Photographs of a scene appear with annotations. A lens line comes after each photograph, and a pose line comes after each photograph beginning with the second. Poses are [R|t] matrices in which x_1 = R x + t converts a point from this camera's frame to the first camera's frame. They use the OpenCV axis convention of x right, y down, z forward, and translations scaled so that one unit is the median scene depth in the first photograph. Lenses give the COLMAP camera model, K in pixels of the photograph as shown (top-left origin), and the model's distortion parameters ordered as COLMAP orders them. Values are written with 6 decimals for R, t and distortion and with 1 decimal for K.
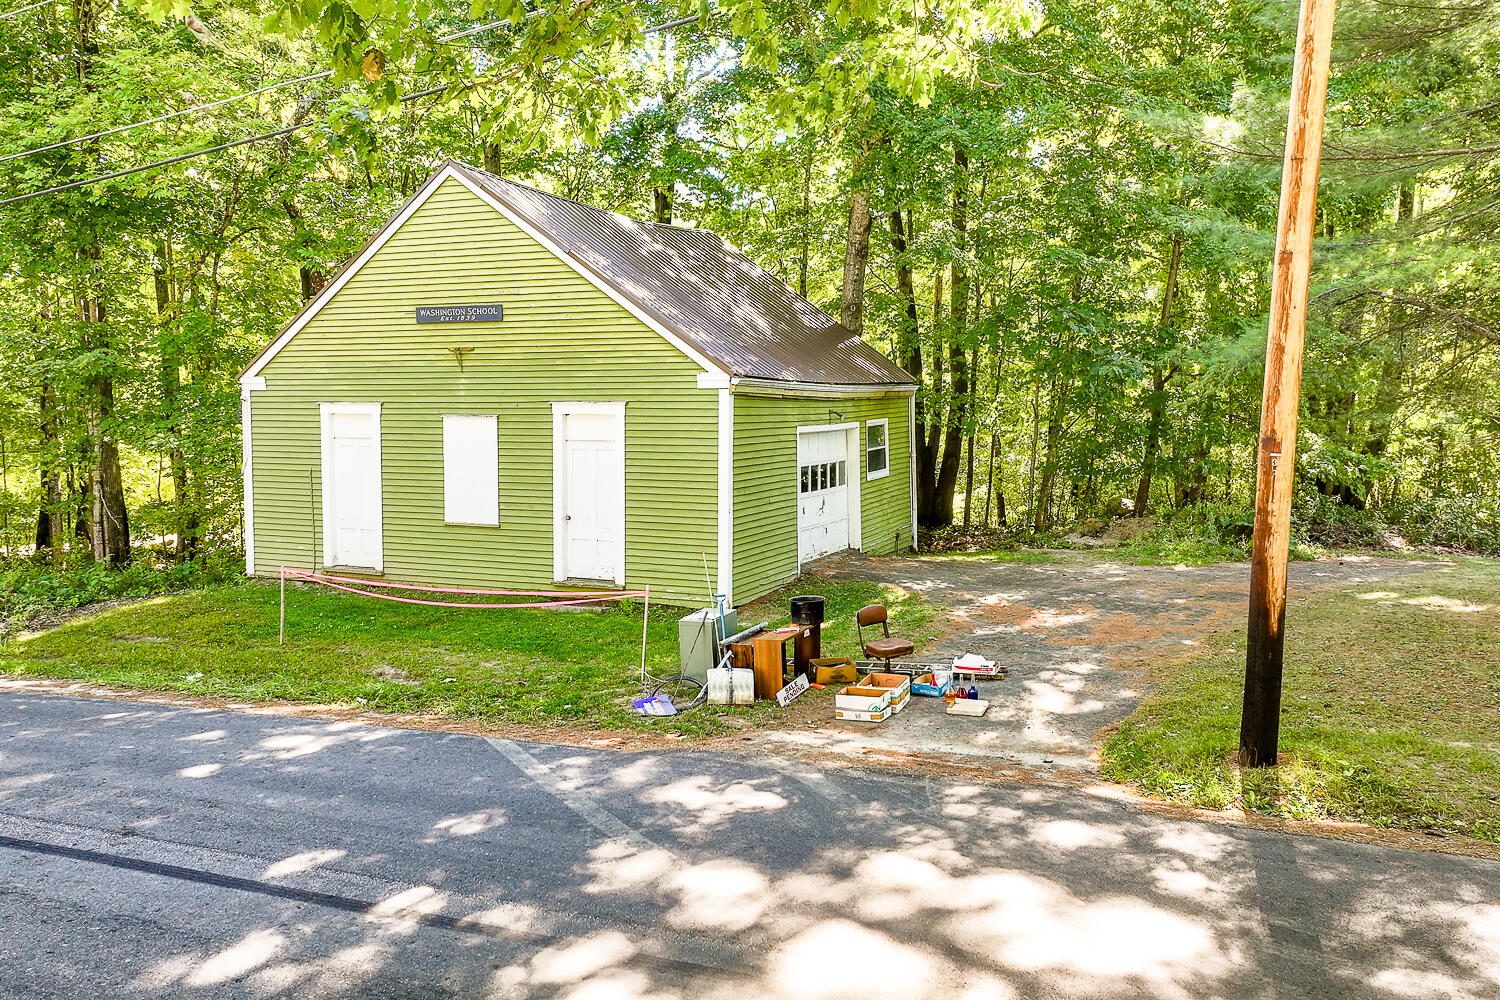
lens RADIAL K [[1348.8, 0, 750.0], [0, 1348.8, 500.0], [0, 0, 1]] dist [0.080148, 0.000126]
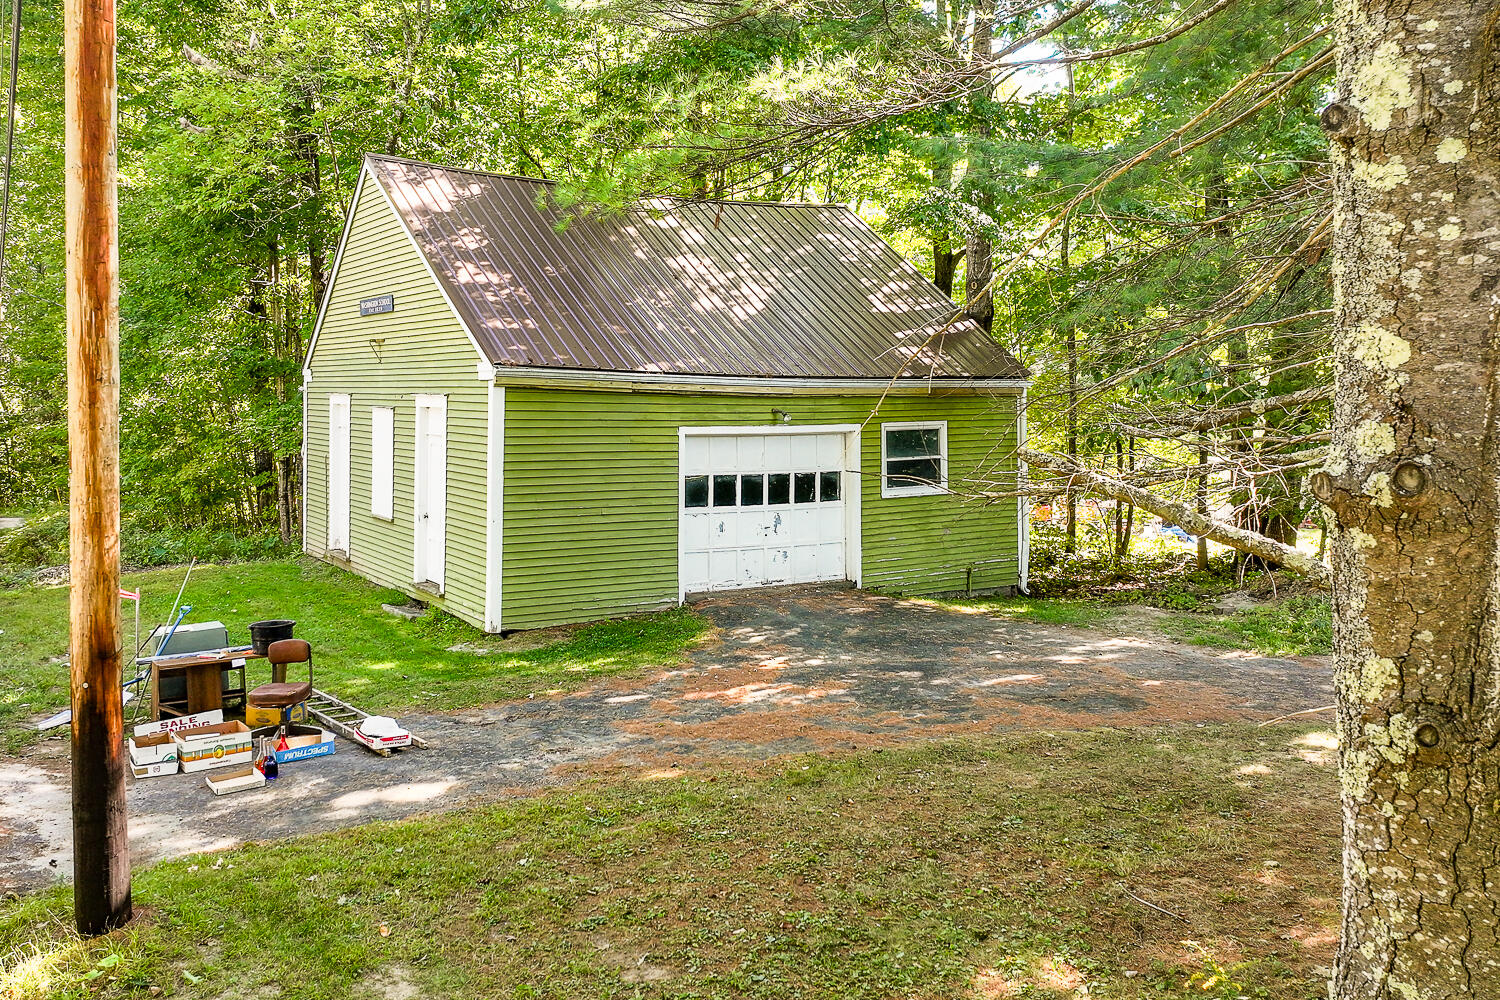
lens RADIAL K [[1348.8, 0, 750.0], [0, 1348.8, 500.0], [0, 0, 1]] dist [0.080148, 0.000126]
pose [[0.789615, 0.057070, -0.610942, 0.588073], [-0.056243, 0.998206, 0.020553, -0.028732], [0.611019, 0.018132, 0.791408, 0.361185]]
